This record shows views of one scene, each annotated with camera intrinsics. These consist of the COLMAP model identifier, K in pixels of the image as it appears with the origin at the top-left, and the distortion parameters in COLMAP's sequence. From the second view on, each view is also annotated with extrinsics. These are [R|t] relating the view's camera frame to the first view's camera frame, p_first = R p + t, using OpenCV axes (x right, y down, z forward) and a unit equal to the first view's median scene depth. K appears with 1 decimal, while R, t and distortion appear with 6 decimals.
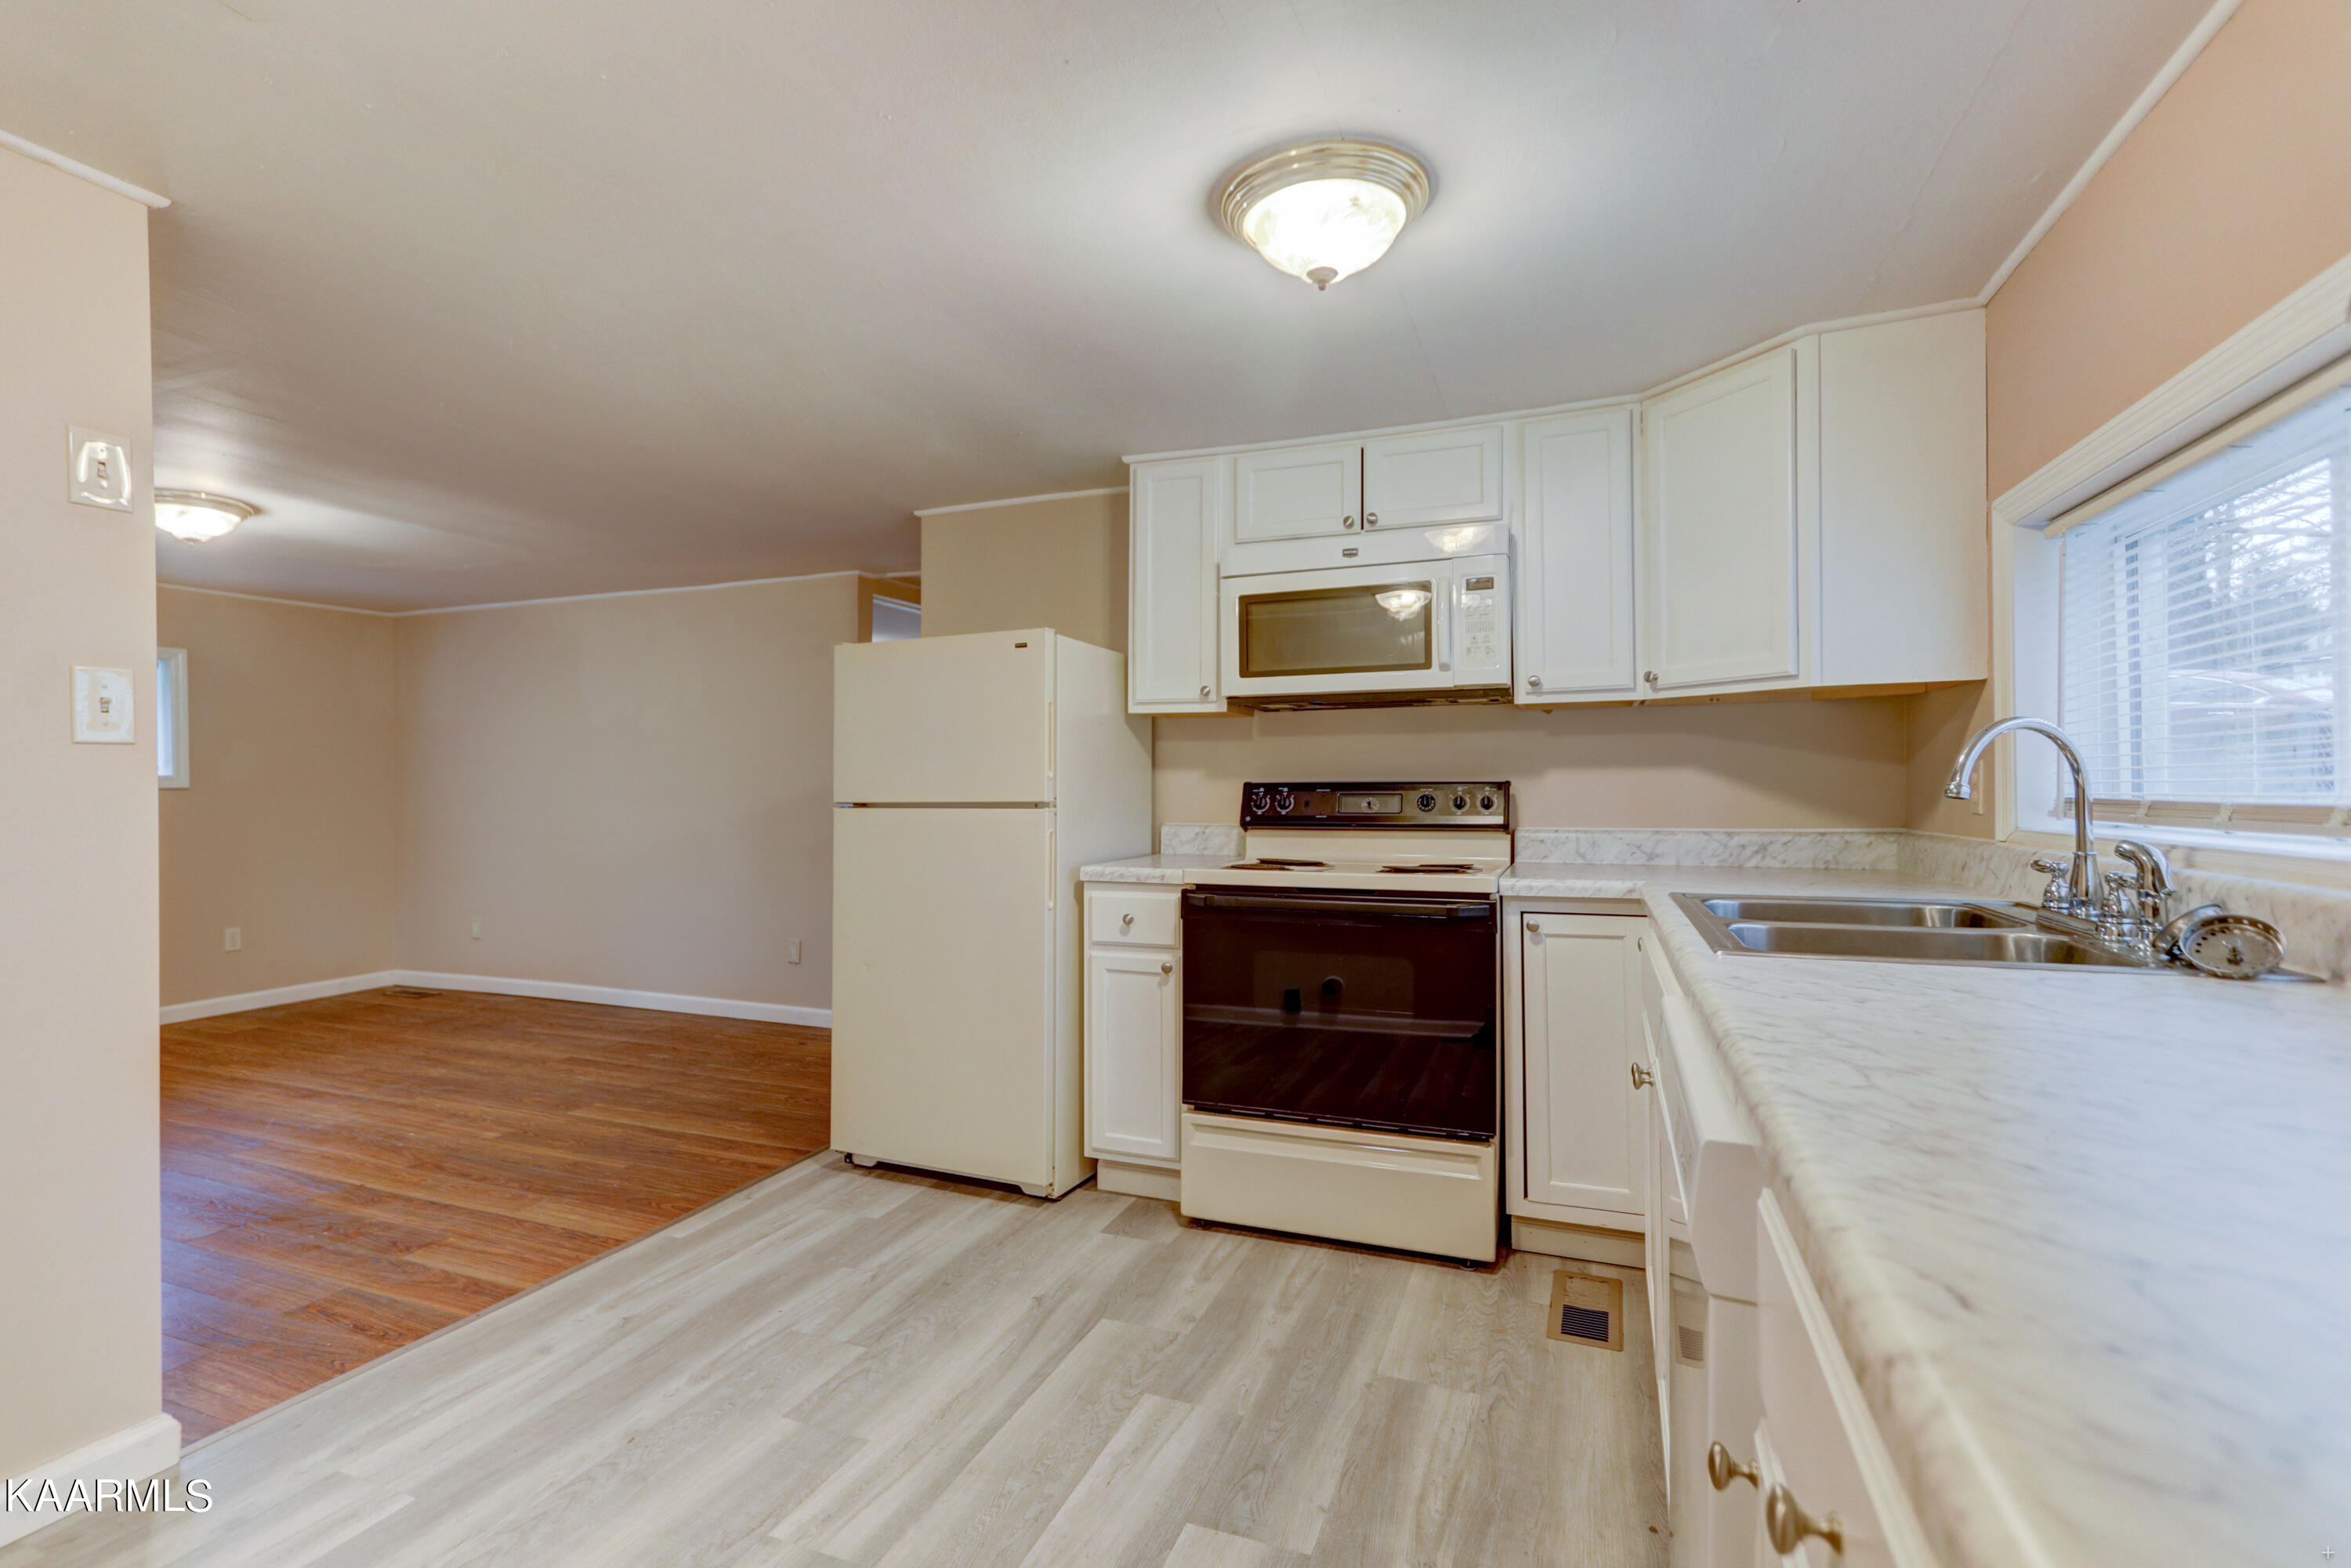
lens RADIAL K [[1059.3, 0, 1175.5], [0, 1059.3, 784.0], [0, 0, 1]] dist [0.001487, -0.000183]
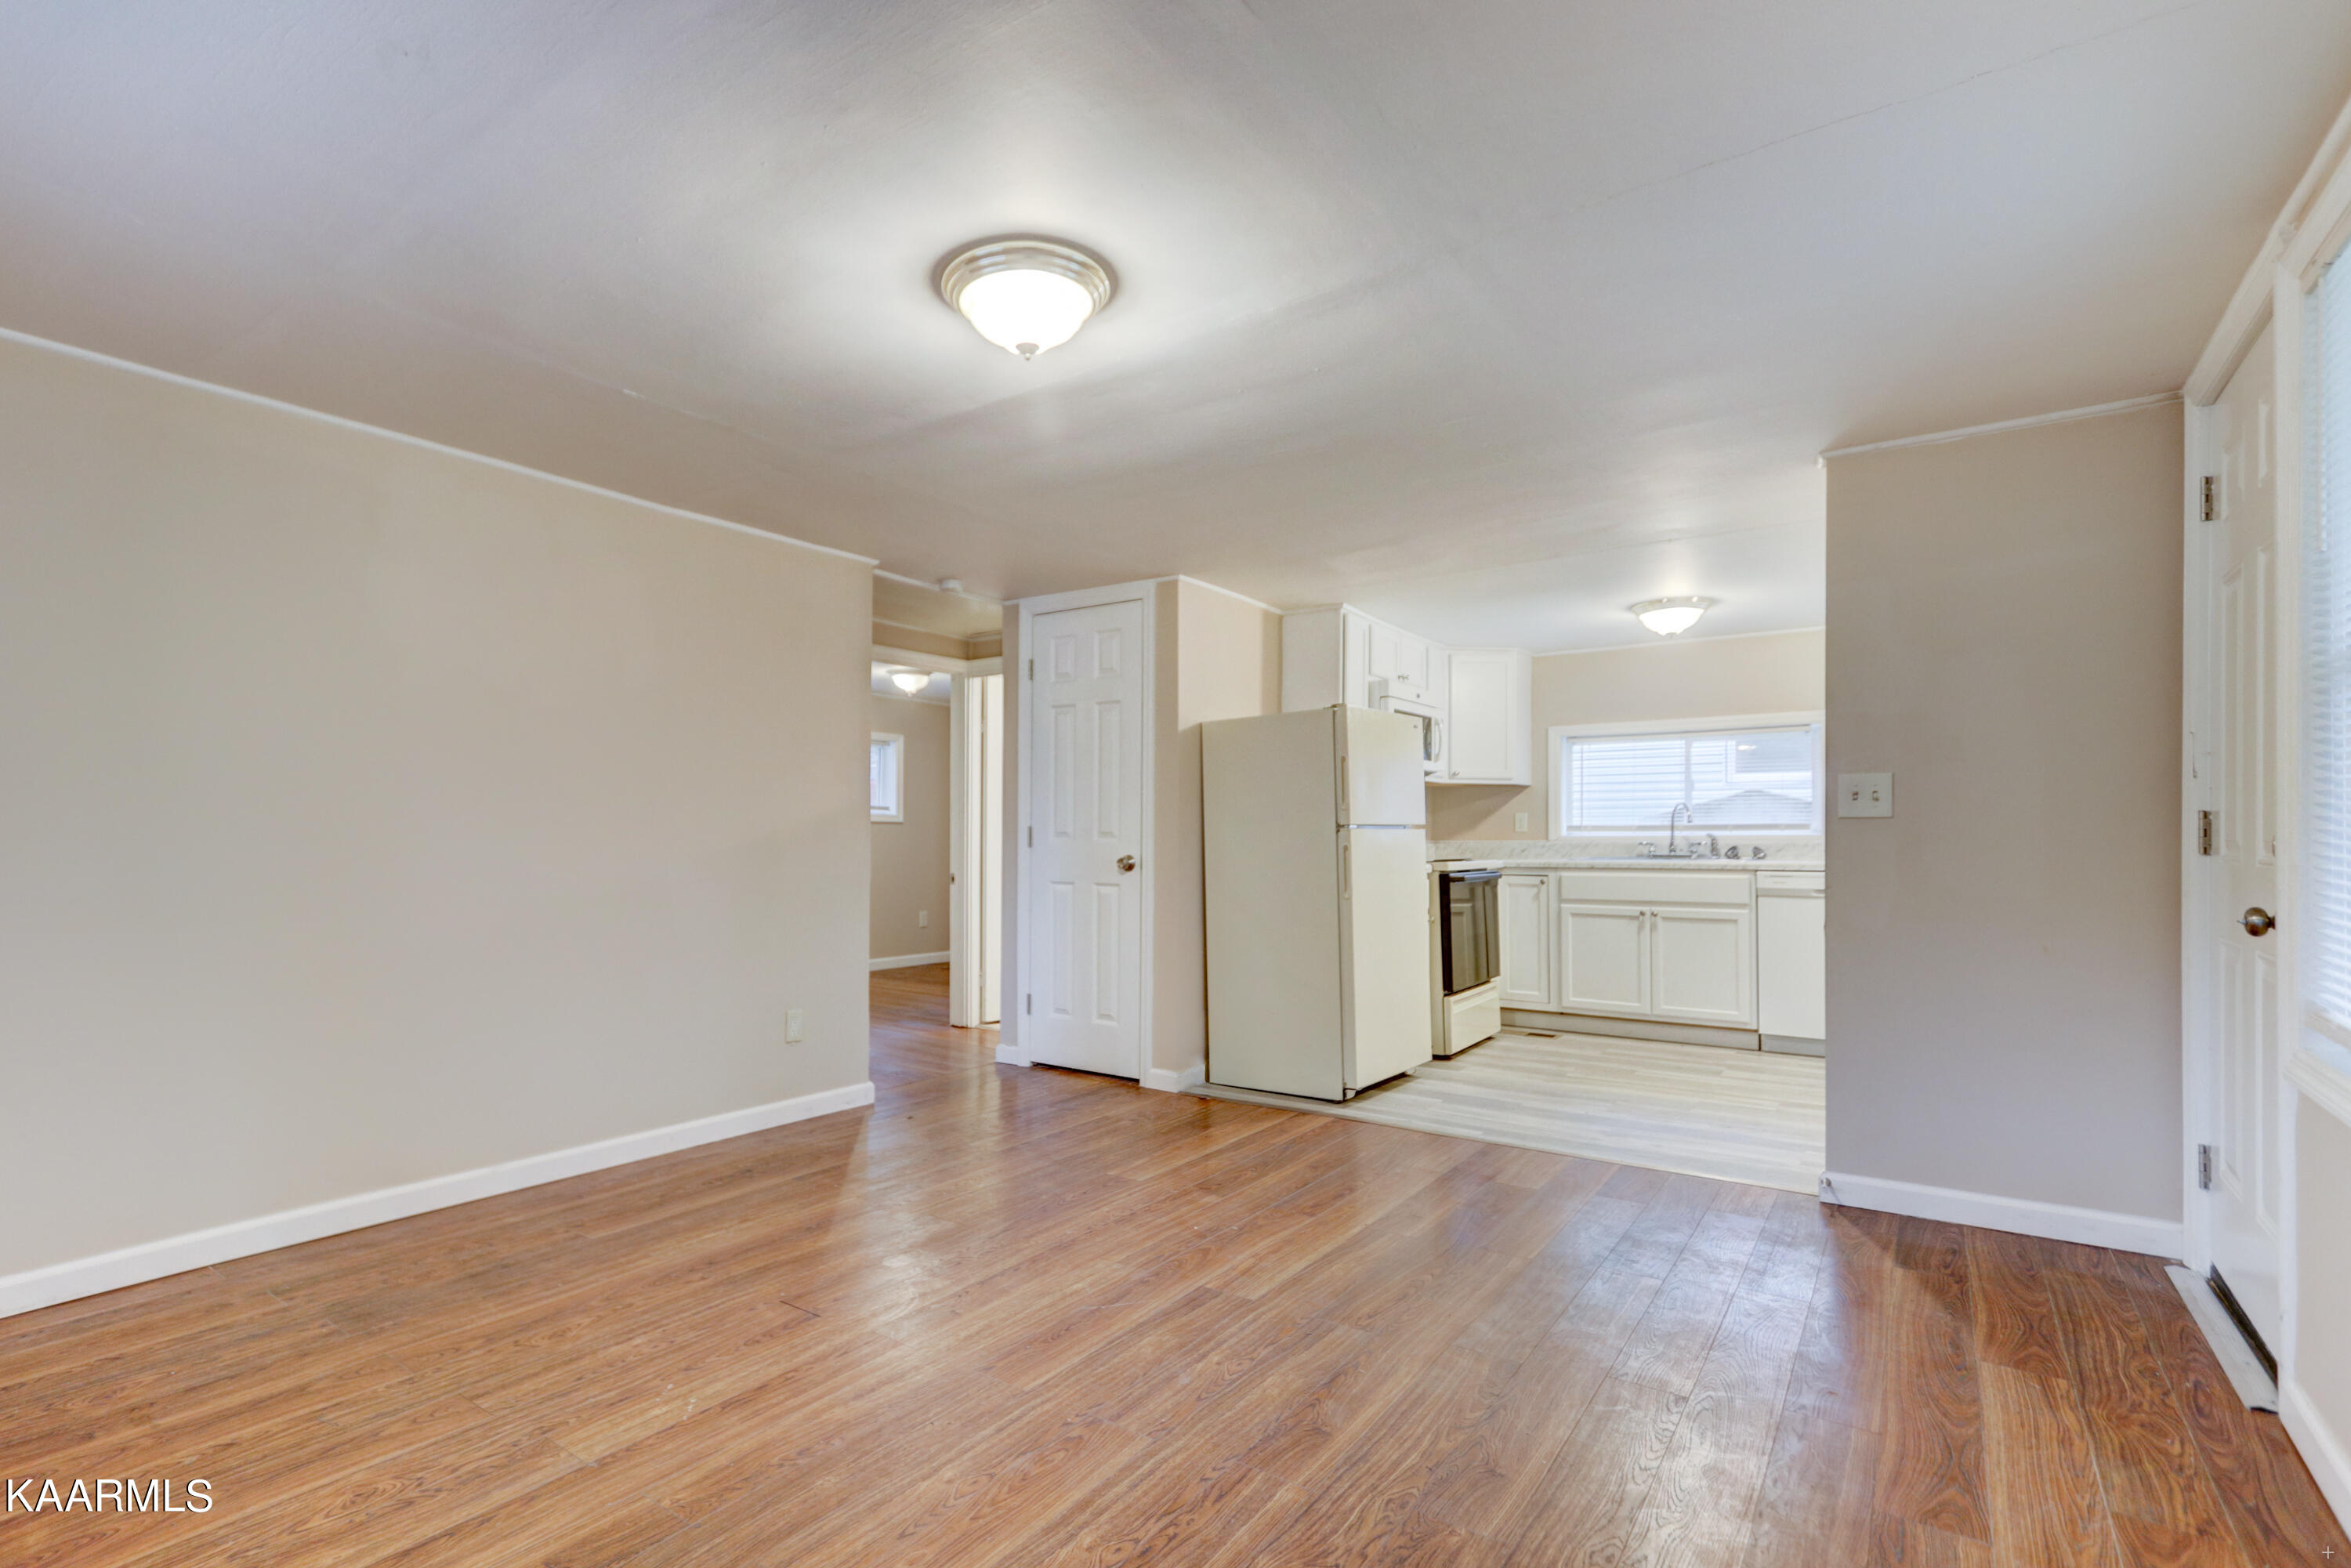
lens RADIAL K [[1119.7, 0, 1055.4], [0, 1119.7, 835.8], [0, 0, 1]] dist [0.006607, 0.000446]
pose [[0.284446, 0.006536, 0.958670, -2.026196], [-0.002016, 0.999979, -0.006220, 0.047502], [-0.958690, -0.000163, 0.284453, 1.108697]]
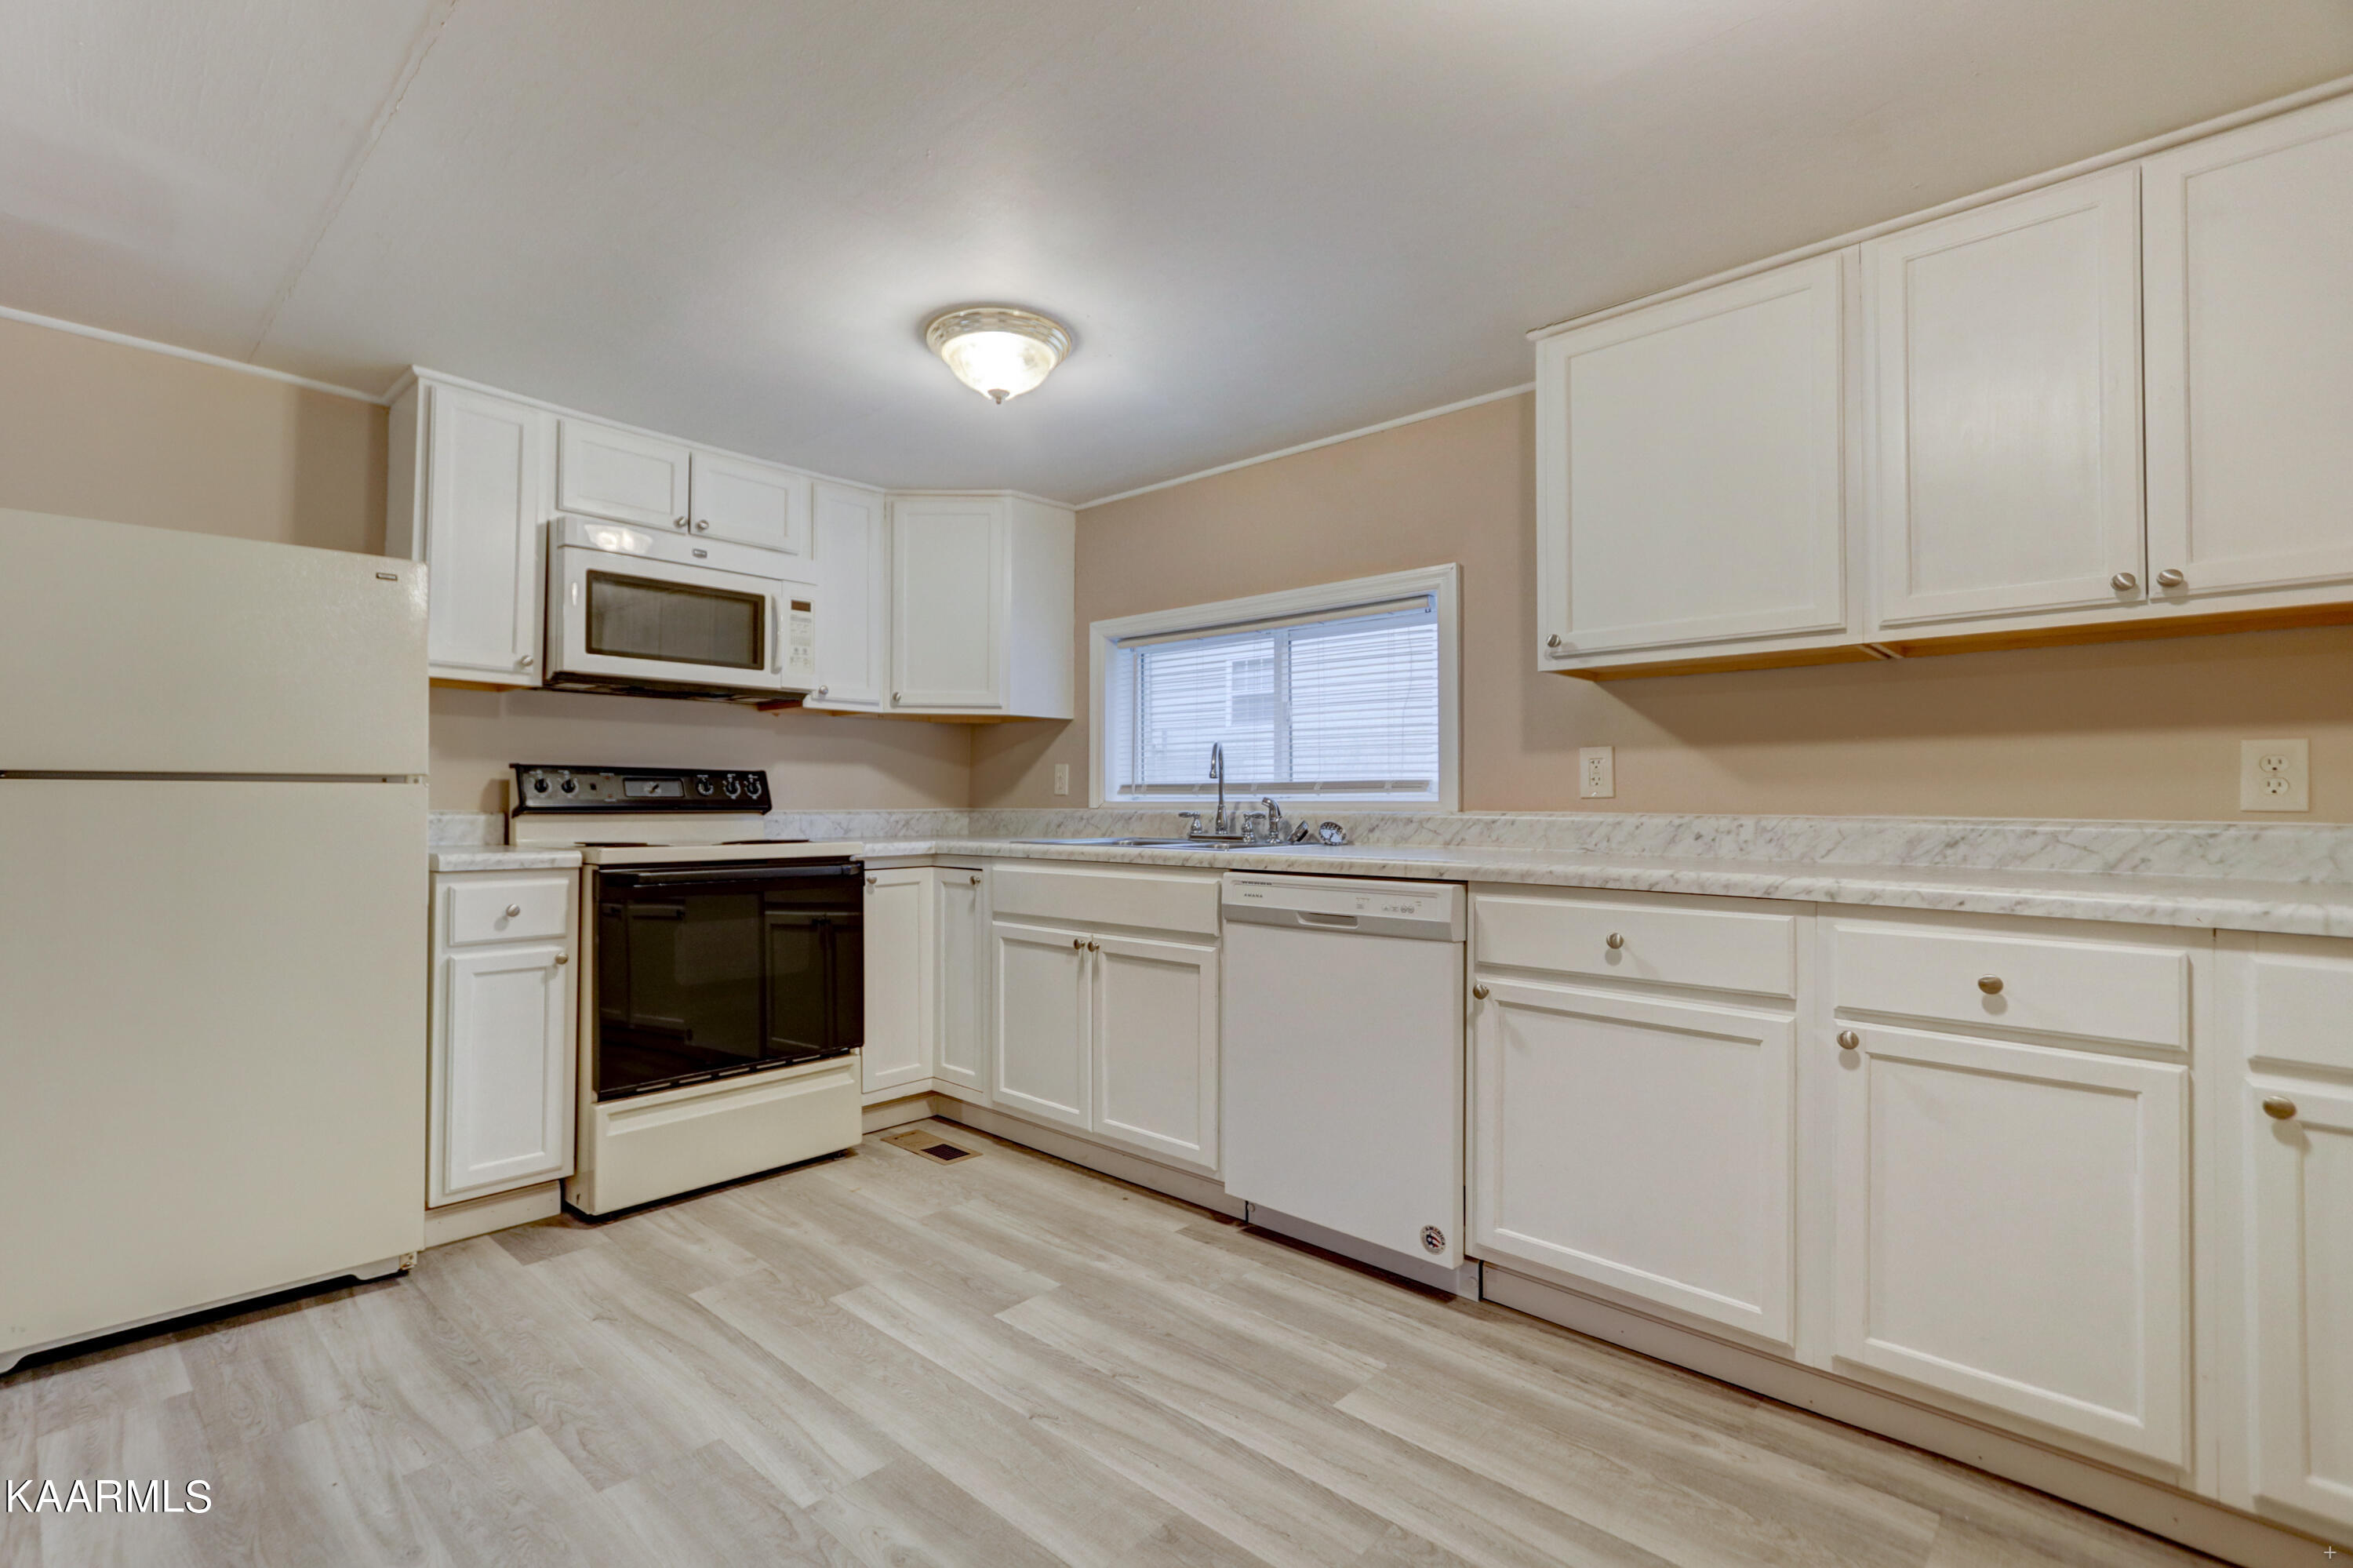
lens RADIAL K [[1082.8, 0, 1059.1], [0, 1082.8, 779.9], [0, 0, 1]] dist [0.006721, 0.000004]
pose [[0.401910, 0.026992, 0.915281, -0.722347], [-0.009362, 0.999634, -0.025368, 0.038709], [-0.915631, 0.001627, 0.402016, 0.228335]]
